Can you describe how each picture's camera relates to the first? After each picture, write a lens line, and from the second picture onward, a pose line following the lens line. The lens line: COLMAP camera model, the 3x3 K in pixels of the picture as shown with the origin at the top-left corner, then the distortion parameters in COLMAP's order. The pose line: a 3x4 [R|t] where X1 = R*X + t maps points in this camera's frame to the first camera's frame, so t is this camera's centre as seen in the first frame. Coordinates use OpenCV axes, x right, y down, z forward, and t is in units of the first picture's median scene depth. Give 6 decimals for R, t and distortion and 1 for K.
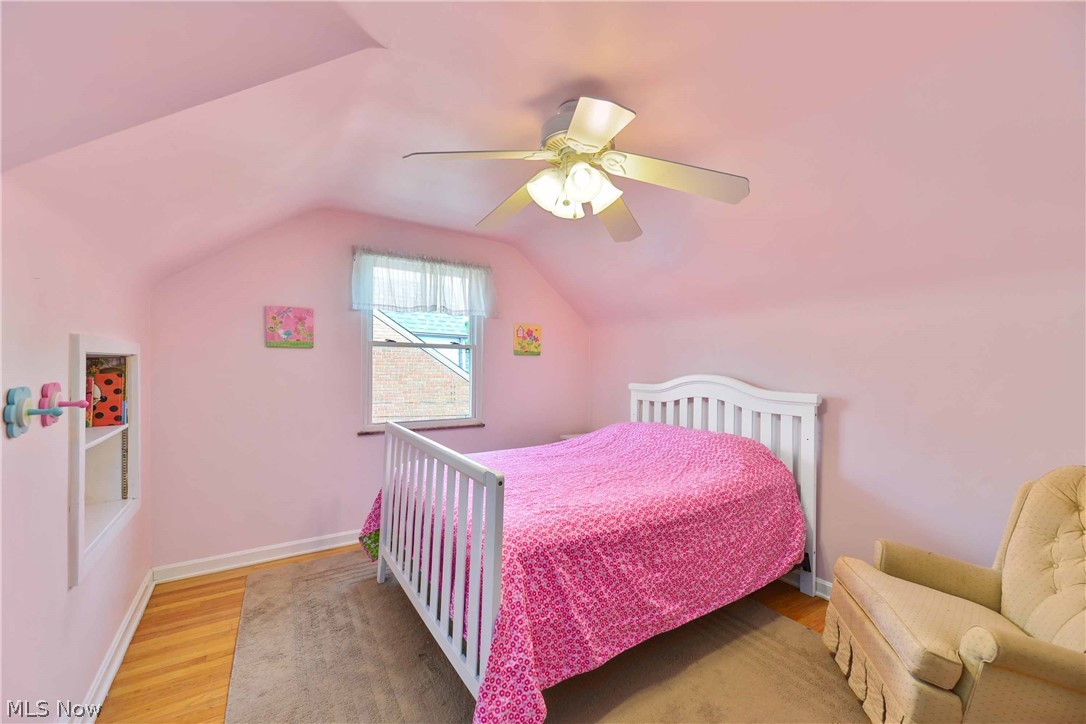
lens RADIAL K [[443.6, 0, 540.1], [0, 443.6, 366.4], [0, 0, 1]] dist [-0.002792, -0.002423]
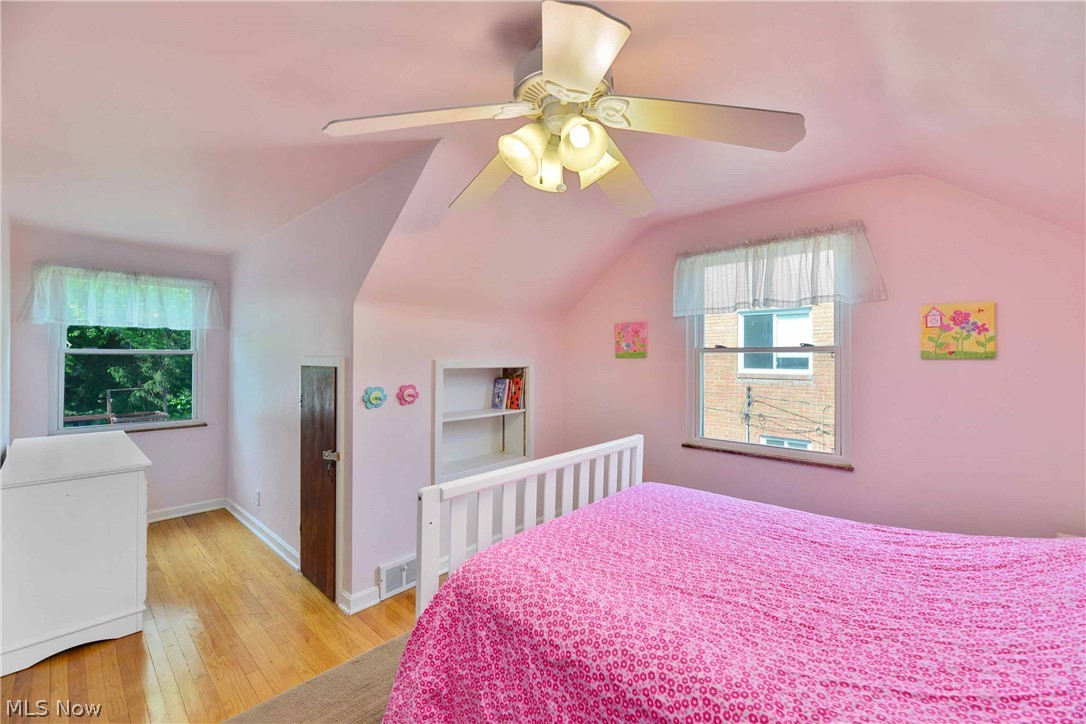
lens RADIAL K [[443.6, 0, 539.3], [0, 443.6, 357.4], [0, 0, 1]] dist [-0.002792, -0.002423]
pose [[0.246888, -0.014995, -0.968928, 0.495026], [0.001178, 0.999884, -0.015174, -0.026849], [0.969043, 0.002604, 0.246877, 0.500545]]
